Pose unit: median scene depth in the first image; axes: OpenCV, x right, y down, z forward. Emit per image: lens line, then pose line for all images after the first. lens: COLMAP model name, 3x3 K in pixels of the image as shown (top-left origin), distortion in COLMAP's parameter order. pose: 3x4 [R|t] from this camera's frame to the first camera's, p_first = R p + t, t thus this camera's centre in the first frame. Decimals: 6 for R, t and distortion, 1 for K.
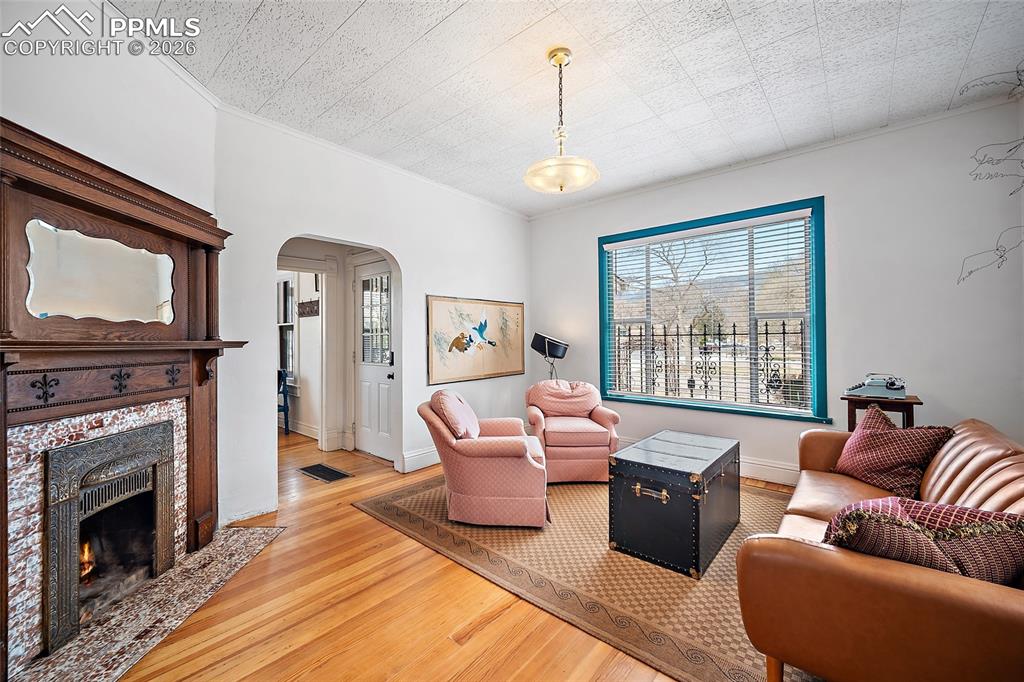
lens RADIAL K [[405.2, 0, 498.7], [0, 405.2, 344.2], [0, 0, 1]] dist [-0.003302, -0.000036]
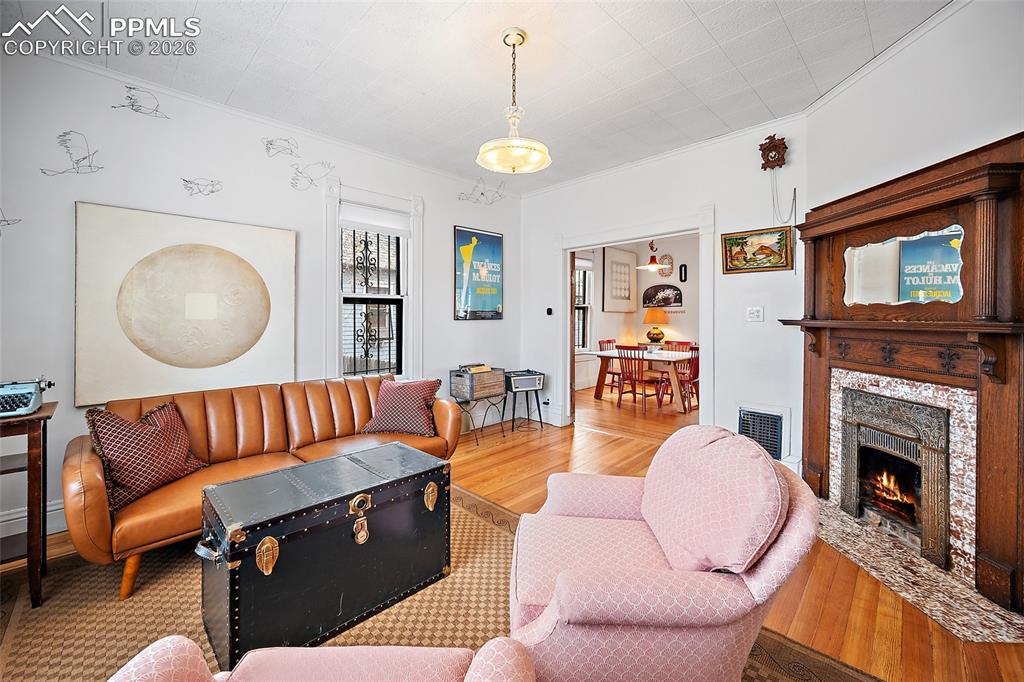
lens RADIAL K [[405.2, 0, 500.5], [0, 405.2, 325.3], [0, 0, 1]] dist [-0.003302, -0.000036]
pose [[-0.997114, 0.006834, 0.075606, 0.129542], [0.008624, 0.999690, 0.023376, -0.032546], [-0.075423, 0.023960, -0.996864, 2.224971]]
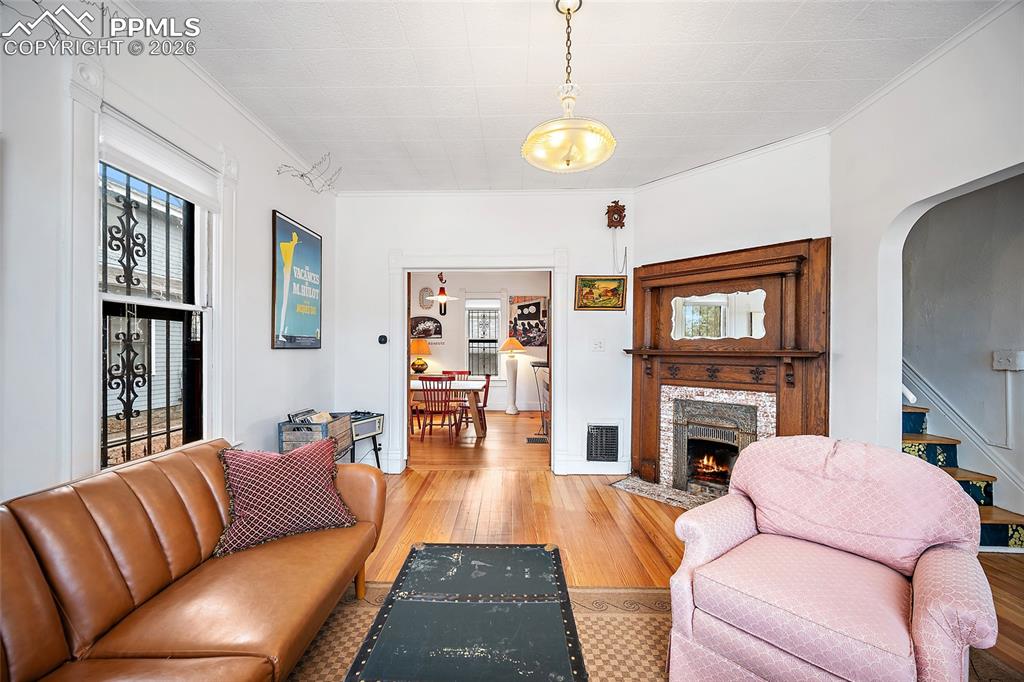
lens RADIAL K [[405.2, 0, 496.6], [0, 405.2, 355.6], [0, 0, 1]] dist [-0.003302, -0.000036]
pose [[-0.770945, 0.011489, -0.636798, 0.892615], [-0.002397, 0.999778, 0.020940, -0.018700], [0.636898, 0.017670, -0.770746, 1.707513]]
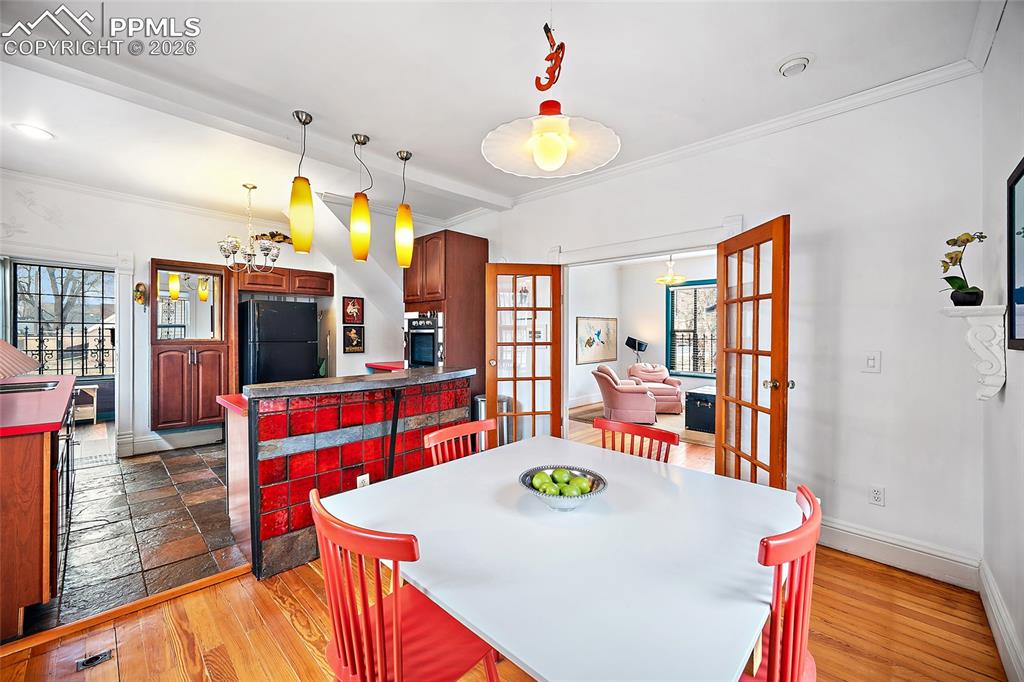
lens RADIAL K [[405.2, 0, 510.5], [0, 405.2, 335.5], [0, 0, 1]] dist [-0.003302, -0.000036]
pose [[0.999388, 0.015539, -0.031326, -0.886726], [-0.015634, 0.999874, -0.002784, -0.051188], [0.031279, 0.003272, 0.999505, -1.846205]]
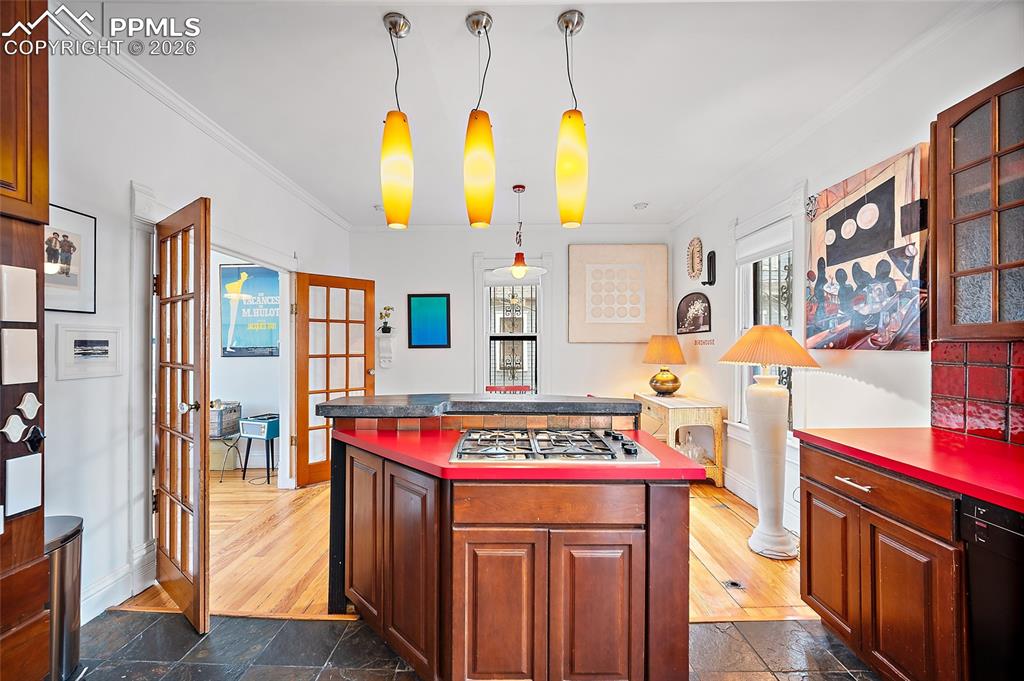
lens RADIAL K [[405.2, 0, 503.7], [0, 405.2, 344.3], [0, 0, 1]] dist [-0.003302, -0.000036]
pose [[-0.653332, 0.010207, 0.757003, -2.251966], [0.014214, 0.999898, -0.001215, -0.057551], [-0.756938, 0.009966, -0.653411, 0.250123]]
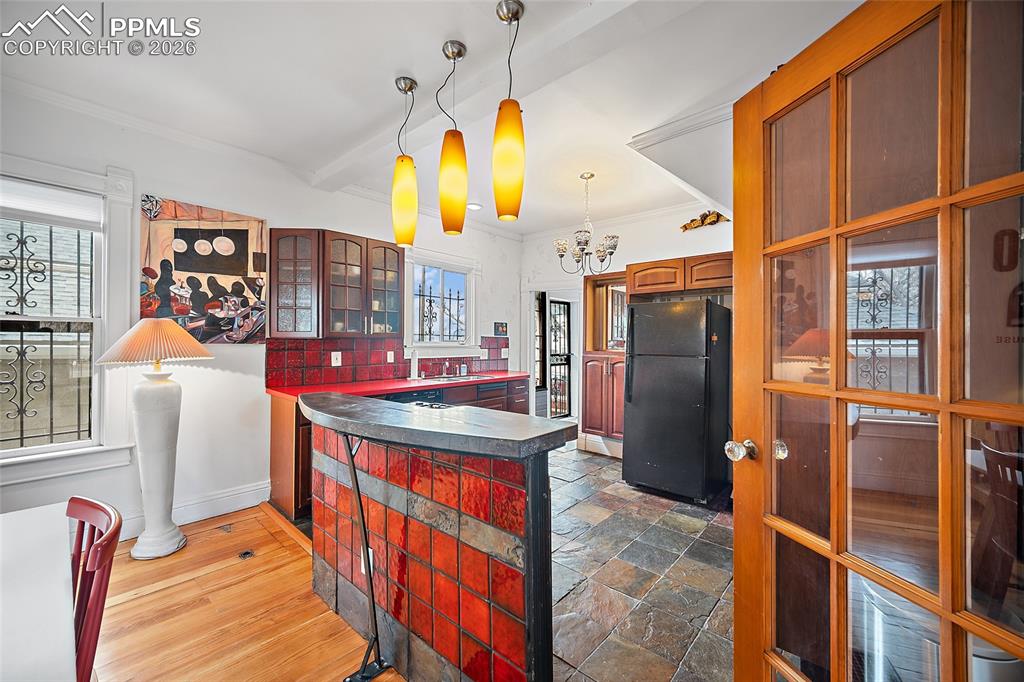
lens RADIAL K [[405.2, 0, 506.4], [0, 405.2, 337.2], [0, 0, 1]] dist [-0.003302, -0.000036]
pose [[-0.002595, 0.000519, -0.999996, -0.486138], [-0.017253, 0.999851, 0.000564, -0.072692], [0.999848, 0.017254, -0.002585, -0.177621]]
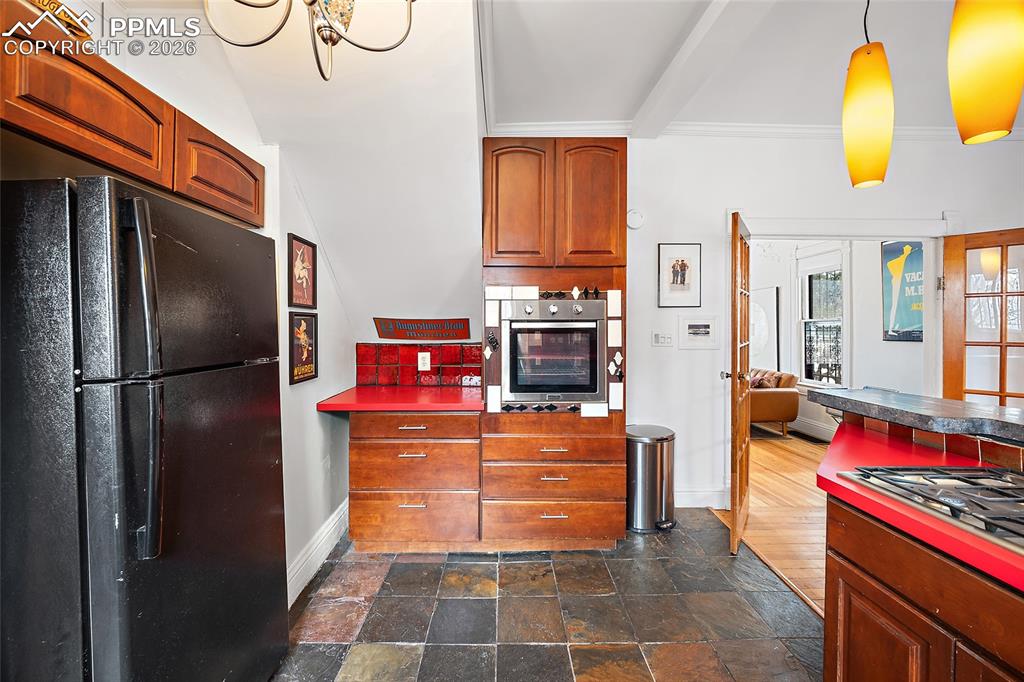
lens RADIAL K [[405.2, 0, 508.7], [0, 405.2, 327.8], [0, 0, 1]] dist [-0.003302, -0.000036]
pose [[0.735157, 0.007858, 0.677851, -2.397306], [-0.001058, 0.999945, -0.010444, -0.054653], [-0.677896, 0.006961, 0.735125, -0.274048]]
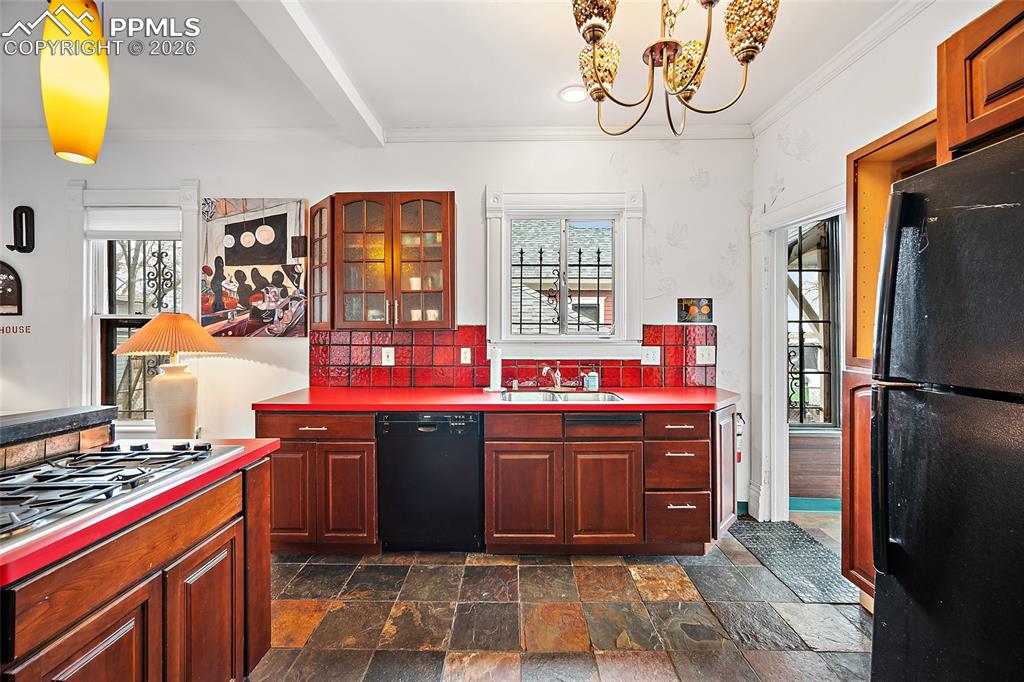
lens RADIAL K [[405.2, 0, 512.7], [0, 405.2, 331.6], [0, 0, 1]] dist [-0.003302, -0.000036]
pose [[-0.750937, 0.007257, -0.660334, -1.755555], [-0.000007, 0.999940, 0.010998, -0.064366], [0.660374, 0.008264, -0.750891, 0.456656]]
